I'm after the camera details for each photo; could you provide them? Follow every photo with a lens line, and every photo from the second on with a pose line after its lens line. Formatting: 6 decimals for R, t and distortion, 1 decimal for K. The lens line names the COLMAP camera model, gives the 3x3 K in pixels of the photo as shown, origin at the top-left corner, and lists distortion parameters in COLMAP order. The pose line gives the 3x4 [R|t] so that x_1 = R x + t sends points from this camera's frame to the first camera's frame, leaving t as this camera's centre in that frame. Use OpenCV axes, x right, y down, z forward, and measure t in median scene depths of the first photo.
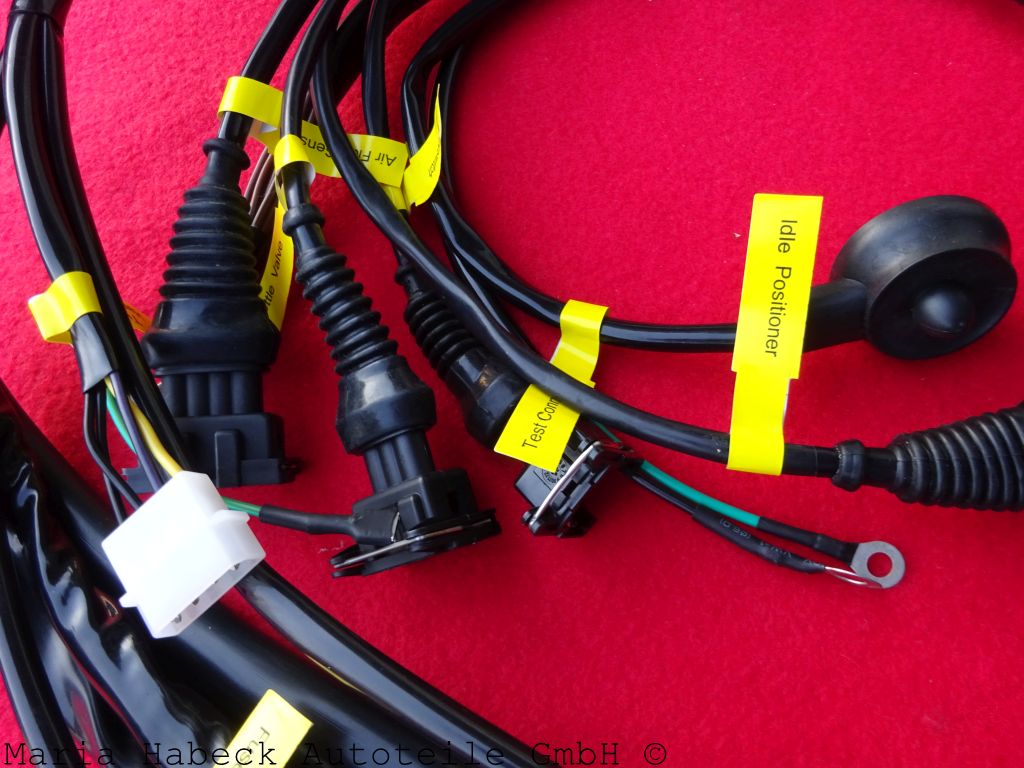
lens RADIAL K [[744.1, 0, 512.0], [0, 744.1, 384.0], [0, 0, 1]] dist [0.004597, -0.028179]
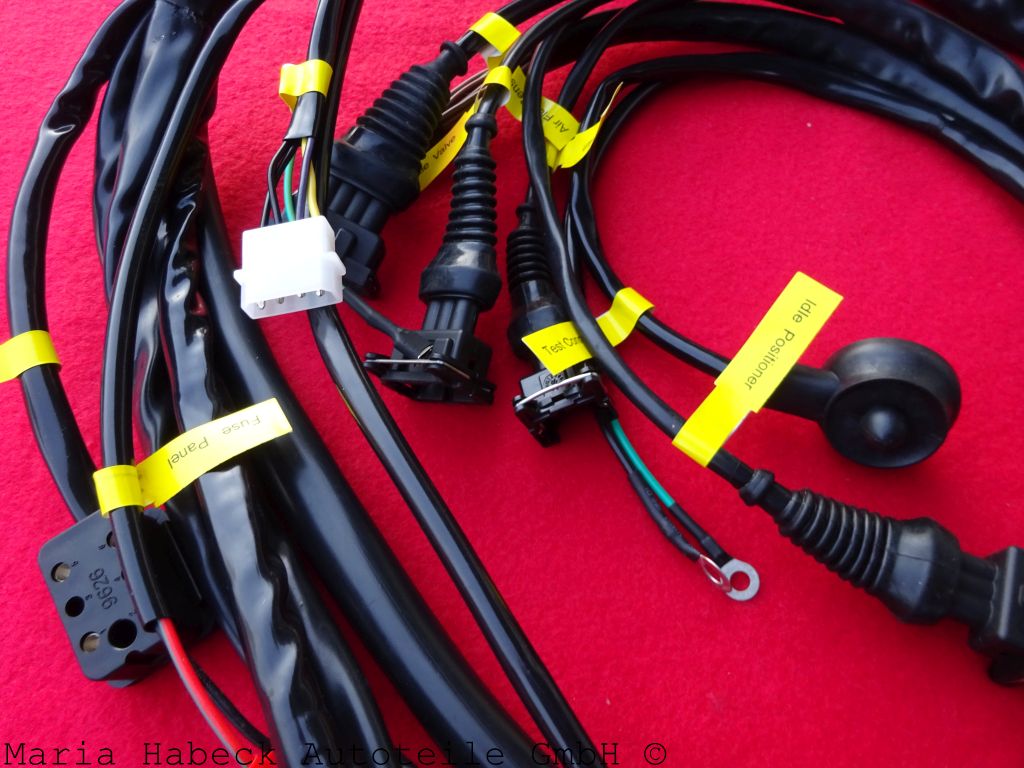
lens RADIAL K [[722.3, 0, 512.0], [0, 722.3, 384.0], [0, 0, 1]] dist [-0.001353, -0.000664]
pose [[0.856975, 0.512314, -0.055931, 0.065244], [-0.514788, 0.856075, -0.046145, 0.205621], [0.024240, 0.068338, 0.997368, -0.225010]]
